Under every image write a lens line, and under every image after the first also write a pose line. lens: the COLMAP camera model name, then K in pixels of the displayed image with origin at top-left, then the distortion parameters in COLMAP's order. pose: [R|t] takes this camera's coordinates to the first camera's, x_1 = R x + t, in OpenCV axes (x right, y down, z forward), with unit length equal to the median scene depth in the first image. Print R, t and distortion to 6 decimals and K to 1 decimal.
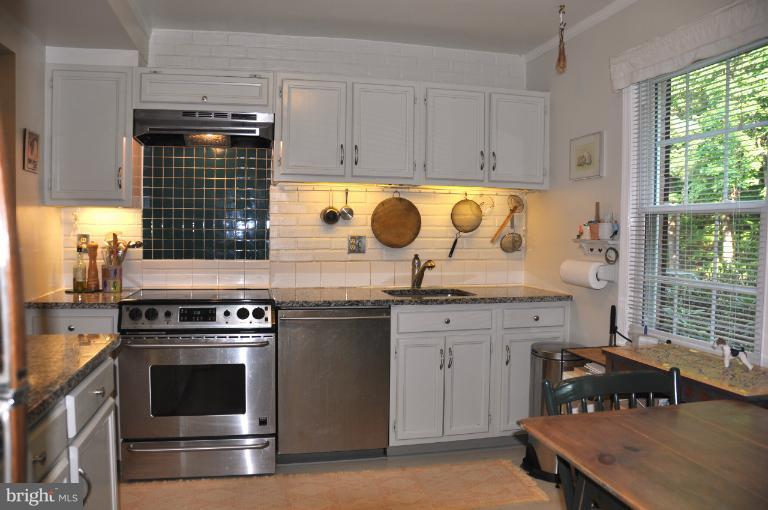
lens RADIAL K [[654.4, 0, 370.7], [0, 654.4, 254.6], [0, 0, 1]] dist [-0.006419, 0.004038]
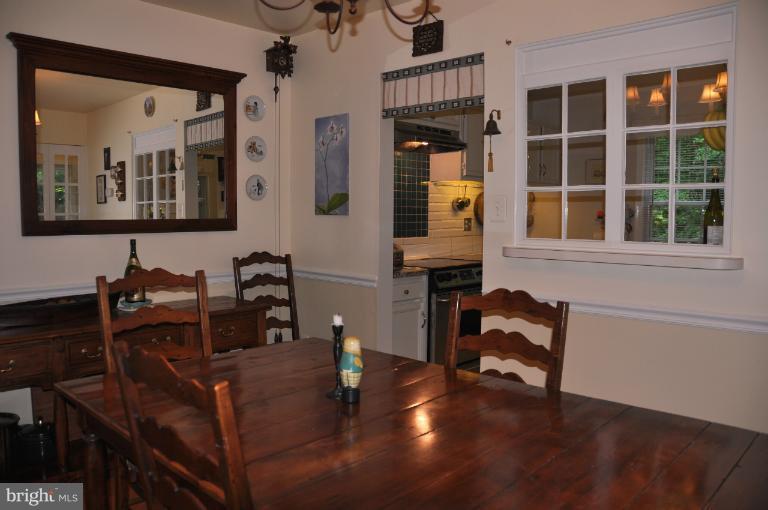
lens RADIAL K [[654.4, 0, 370.7], [0, 654.4, 254.6], [0, 0, 1]] dist [-0.006419, 0.004038]
pose [[0.796163, -0.042780, 0.603568, -1.053509], [0.021157, 0.998856, 0.042890, -0.015093], [-0.604712, -0.021378, 0.796157, -0.004678]]
